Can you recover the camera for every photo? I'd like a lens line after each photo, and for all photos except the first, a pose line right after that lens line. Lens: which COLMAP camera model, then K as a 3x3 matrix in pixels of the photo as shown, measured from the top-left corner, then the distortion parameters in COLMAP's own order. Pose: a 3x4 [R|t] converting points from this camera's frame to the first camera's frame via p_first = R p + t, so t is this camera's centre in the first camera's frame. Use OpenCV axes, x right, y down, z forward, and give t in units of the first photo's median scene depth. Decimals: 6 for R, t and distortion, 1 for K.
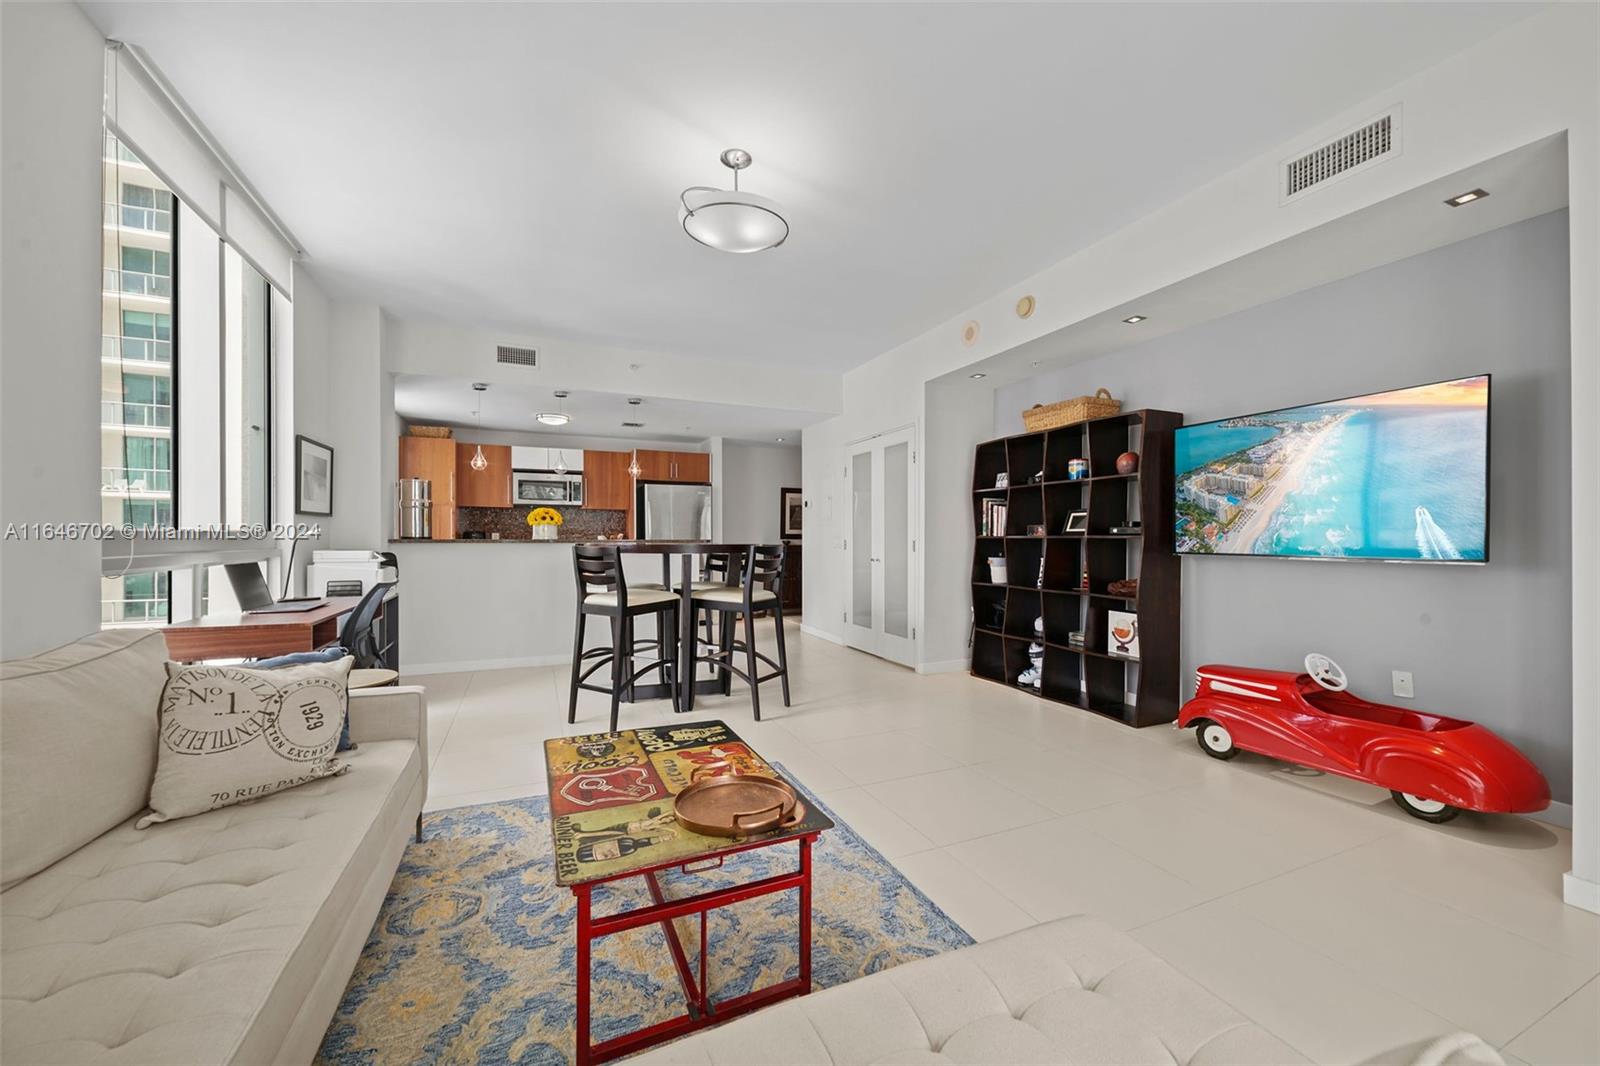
lens RADIAL K [[609.5, 0, 801.9], [0, 609.5, 543.3], [0, 0, 1]] dist [-0.000437, -0.000077]
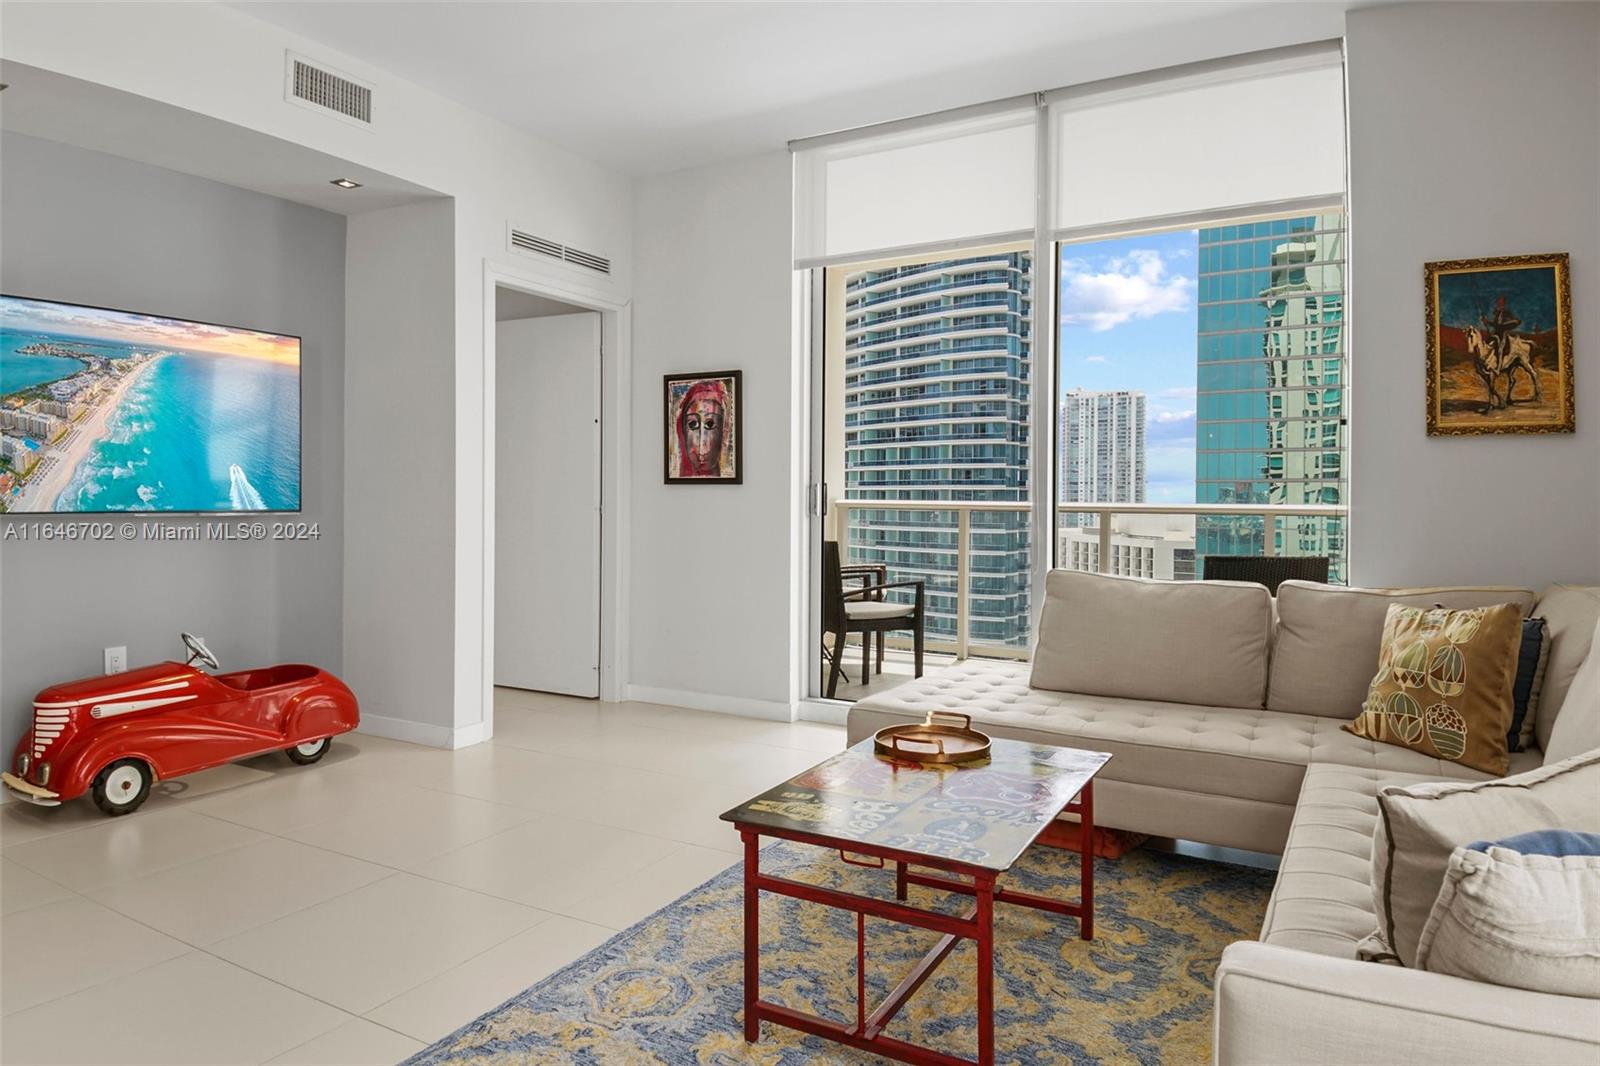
lens RADIAL K [[988.7, 0, 789.8], [0, 988.7, 507.8], [0, 0, 1]] dist [0.101177, -0.168325]
pose [[-0.594451, -0.013124, 0.804025, -0.398938], [-0.000042, 0.999867, 0.016290, -0.003169], [-0.804132, 0.009649, -0.594372, 0.659039]]
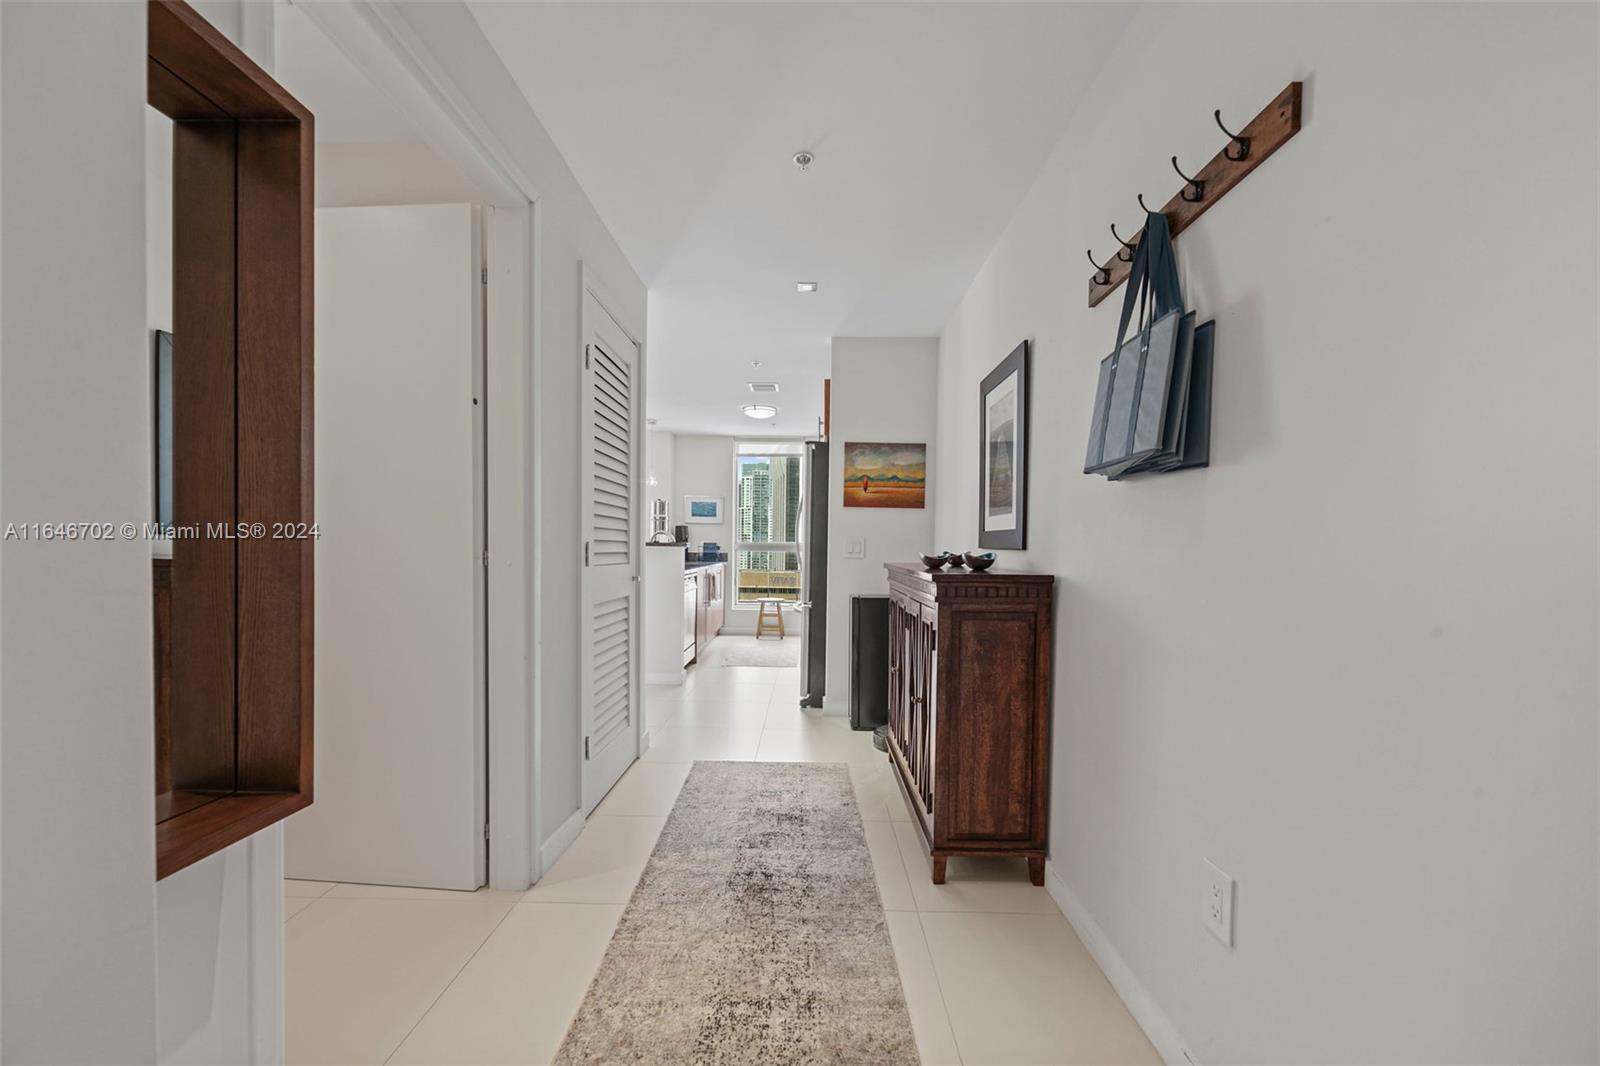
lens RADIAL K [[621.1, 0, 802.0], [0, 621.1, 557.7], [0, 0, 1]] dist [-0.000457, 0.000026]
pose [[-0.413978, 0.006695, -0.910262, 0.530181], [-0.027765, 0.999415, 0.019978, -0.010456], [0.909863, 0.033544, -0.413550, 1.875774]]
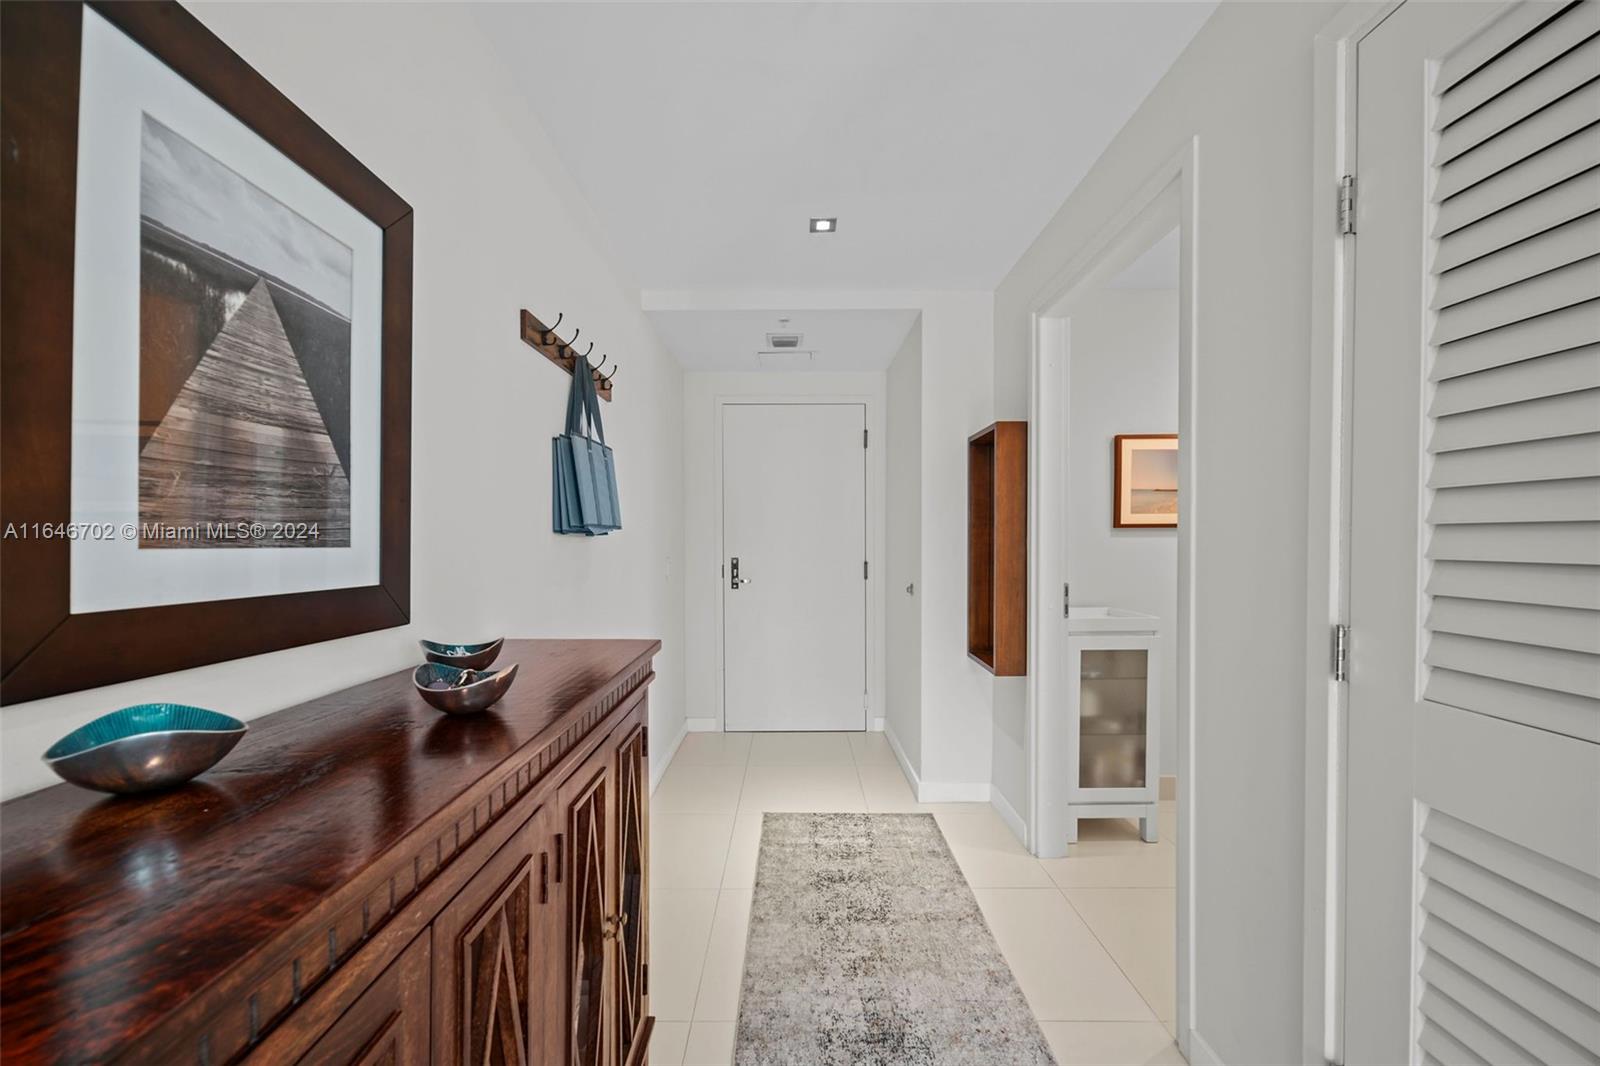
lens RADIAL K [[626.4, 0, 811.5], [0, 626.4, 544.7], [0, 0, 1]] dist [0.032440, 0.000055]
pose [[0.396891, -0.009781, 0.917814, -0.105807], [0.011664, 0.999916, 0.005612, -0.039846], [-0.917792, 0.008478, 0.396972, 1.607645]]
